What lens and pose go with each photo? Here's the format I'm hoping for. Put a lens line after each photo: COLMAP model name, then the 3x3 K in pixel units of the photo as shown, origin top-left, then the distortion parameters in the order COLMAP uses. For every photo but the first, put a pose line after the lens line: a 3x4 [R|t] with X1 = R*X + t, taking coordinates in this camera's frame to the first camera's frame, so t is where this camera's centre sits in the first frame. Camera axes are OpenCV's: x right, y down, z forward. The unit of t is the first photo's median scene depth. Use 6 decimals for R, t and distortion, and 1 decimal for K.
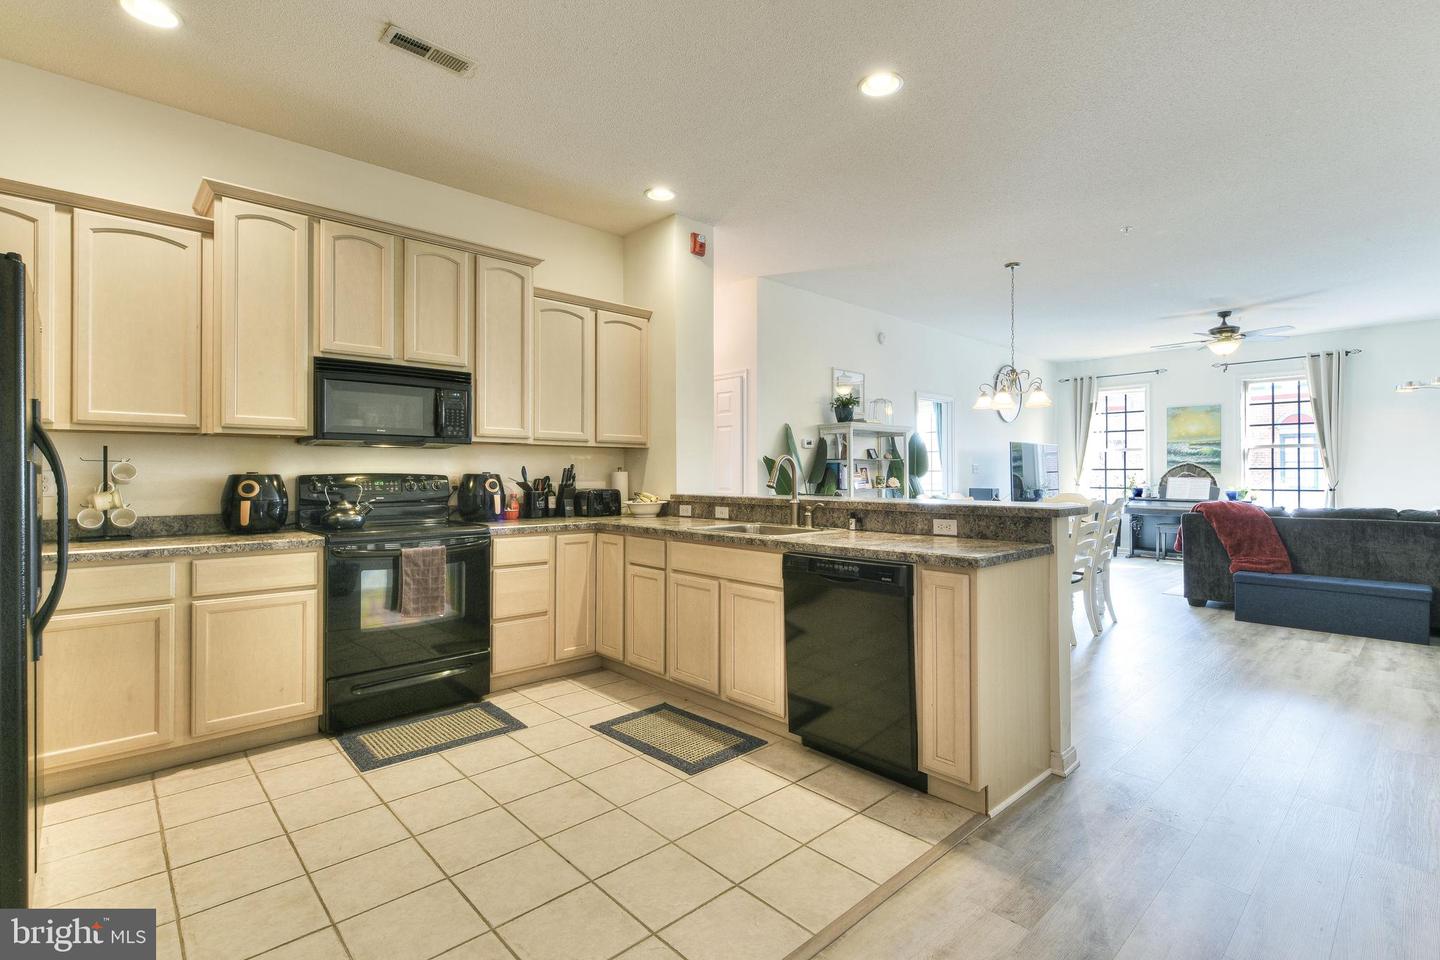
lens RADIAL K [[662.4, 0, 715.4], [0, 662.4, 469.6], [0, 0, 1]] dist [-0.000182, -0.000300]
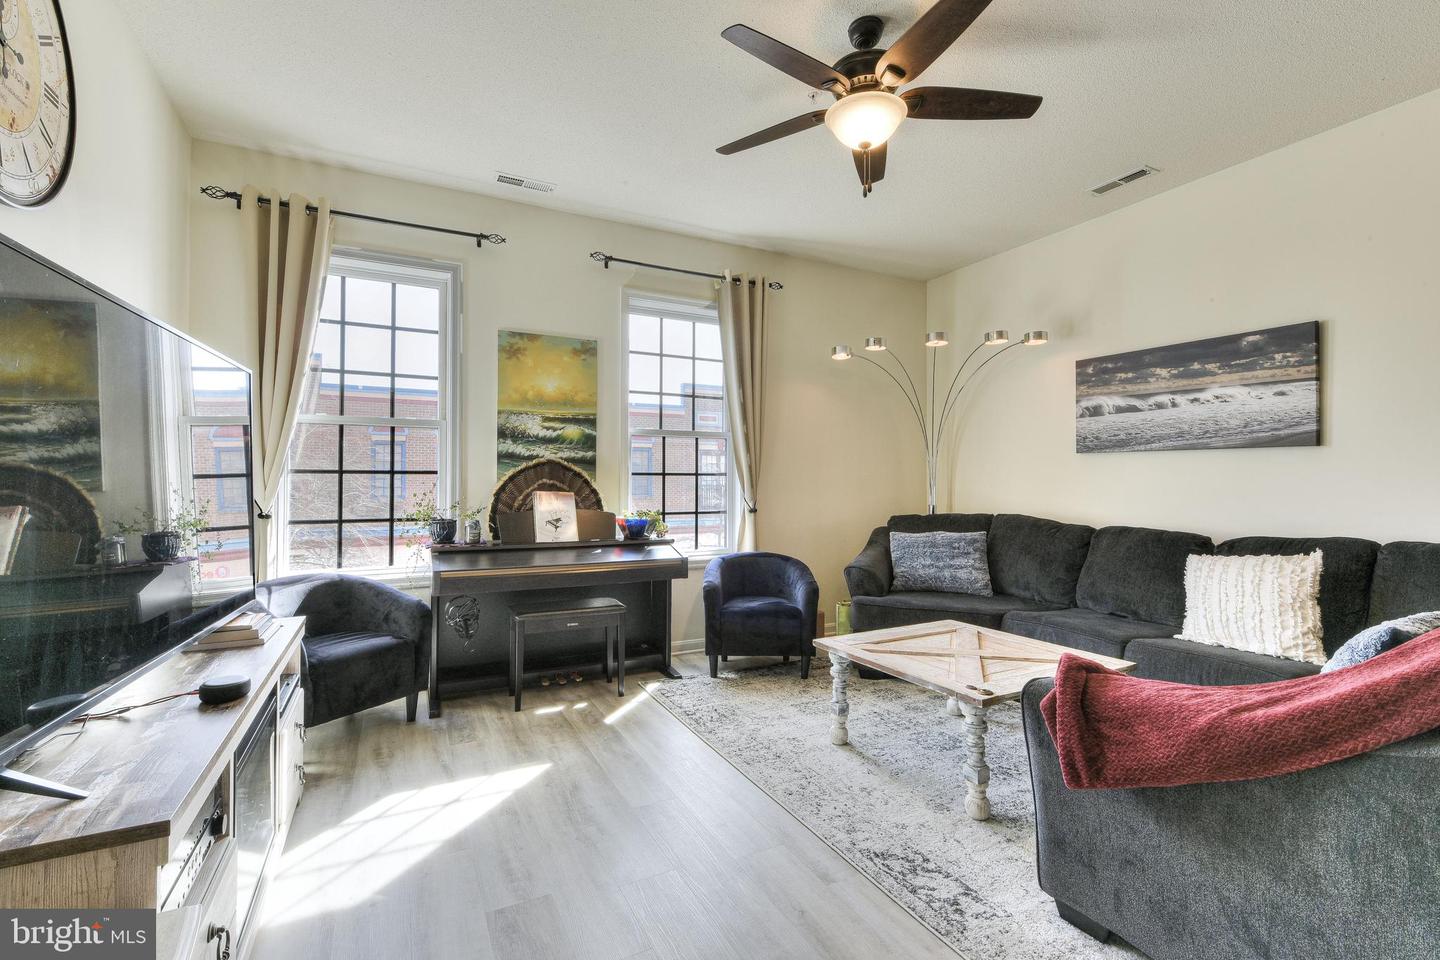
lens RADIAL K [[628.2, 0, 716.7], [0, 628.2, 469.9], [0, 0, 1]] dist [-0.003680, -0.000137]
pose [[0.262722, 0.021573, 0.964630, 0.844743], [-0.005739, 0.999767, -0.020796, 0.012730], [-0.964855, -0.000073, 0.262785, 1.951609]]
